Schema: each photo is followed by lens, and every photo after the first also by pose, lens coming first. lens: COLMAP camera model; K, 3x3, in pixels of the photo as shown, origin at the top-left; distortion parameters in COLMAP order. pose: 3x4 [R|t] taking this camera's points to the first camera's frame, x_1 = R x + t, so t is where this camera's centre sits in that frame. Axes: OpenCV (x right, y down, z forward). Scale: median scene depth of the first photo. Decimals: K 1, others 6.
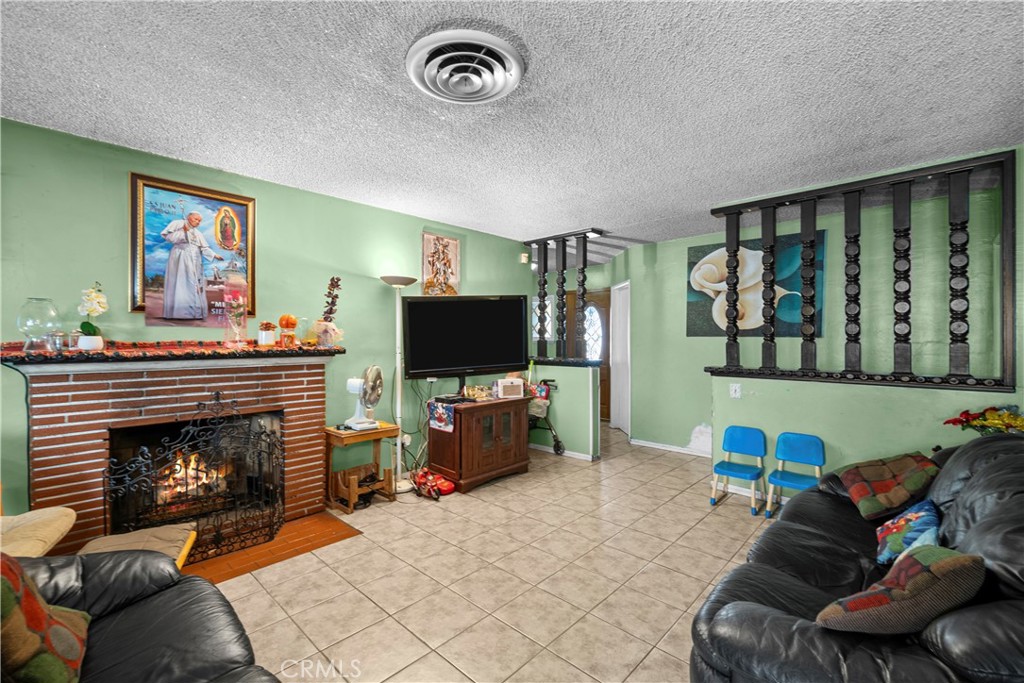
lens RADIAL K [[444.4, 0, 516.3], [0, 444.4, 341.6], [0, 0, 1]] dist [-0.000077, -0.000082]
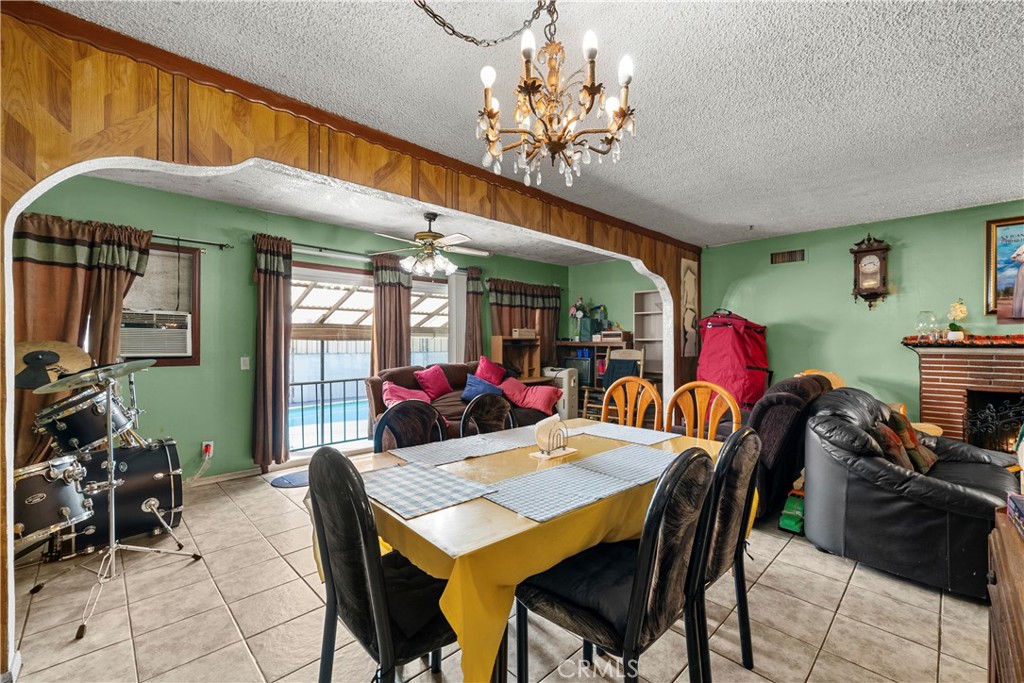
lens RADIAL K [[409.3, 0, 516.4], [0, 409.3, 338.7], [0, 0, 1]] dist [-0.001645, -0.000259]
pose [[-0.076570, 0.007102, -0.997039, 0.660279], [0.002222, 0.999973, 0.006952, -0.000782], [0.997062, -0.001683, -0.076583, -0.495095]]
